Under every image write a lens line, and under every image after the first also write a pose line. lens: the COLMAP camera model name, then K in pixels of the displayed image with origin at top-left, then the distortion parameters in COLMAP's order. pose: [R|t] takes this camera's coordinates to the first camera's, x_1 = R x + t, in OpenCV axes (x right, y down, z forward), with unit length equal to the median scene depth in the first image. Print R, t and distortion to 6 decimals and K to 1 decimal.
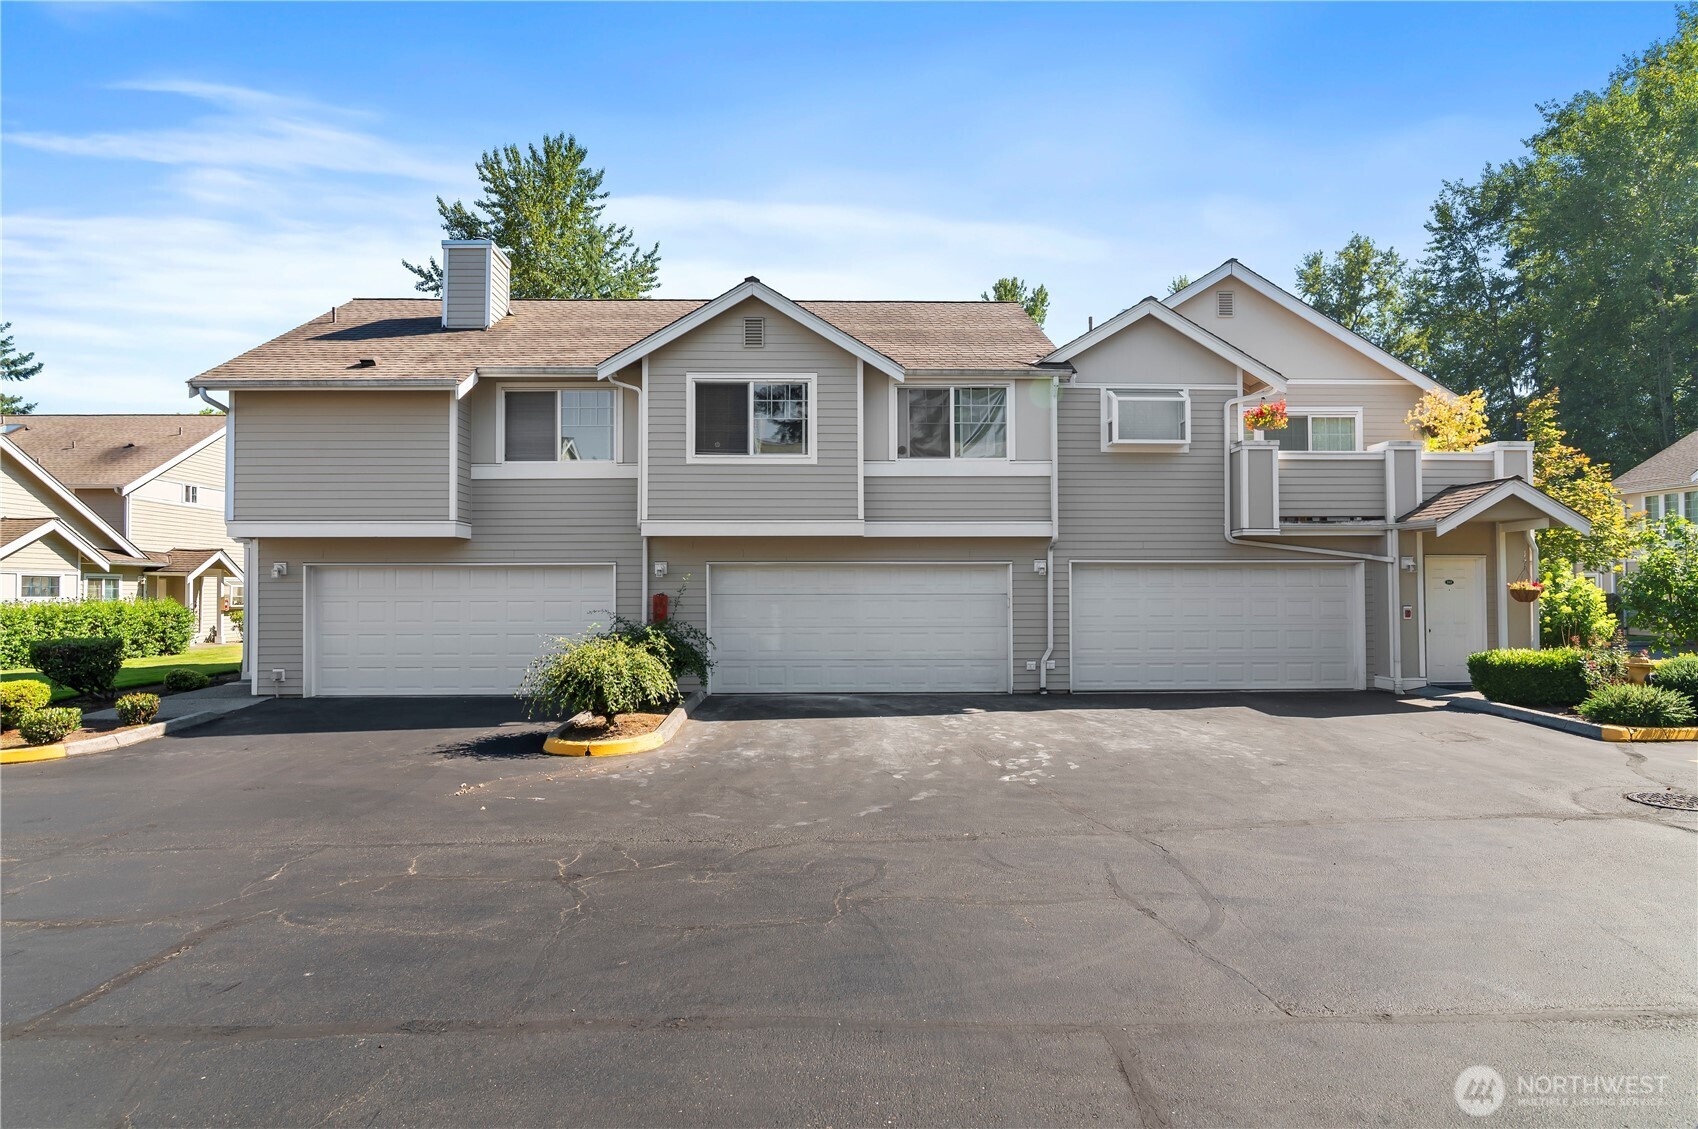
lens RADIAL K [[892.5, 0, 849.0], [0, 892.5, 564.5], [0, 0, 1]] dist [-0.005154, -0.000989]
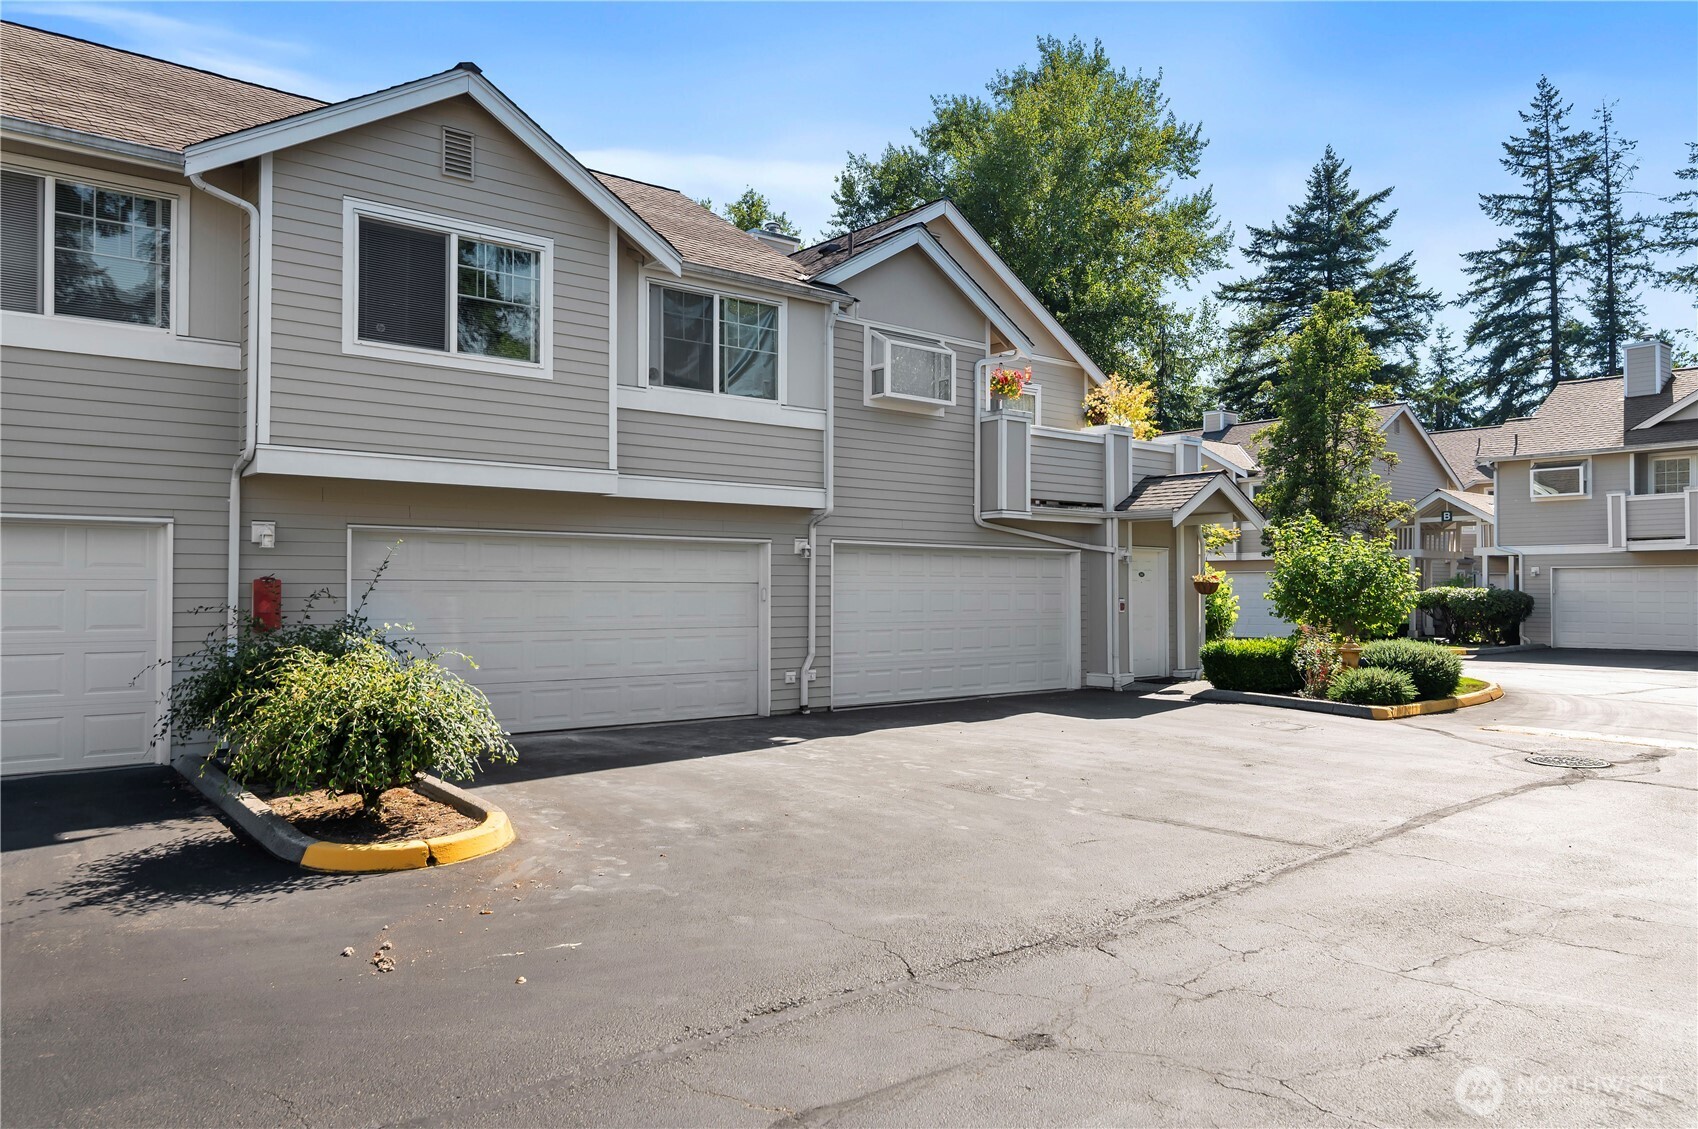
lens RADIAL K [[1148.9, 0, 849.0], [0, 1148.9, 564.5], [0, 0, 1]] dist [0.004602, -0.001204]
pose [[0.796664, 0.017232, 0.604177, -0.350192], [-0.021481, 0.999769, -0.000191, 0.016540], [-0.604041, -0.012826, 0.796850, 0.192807]]
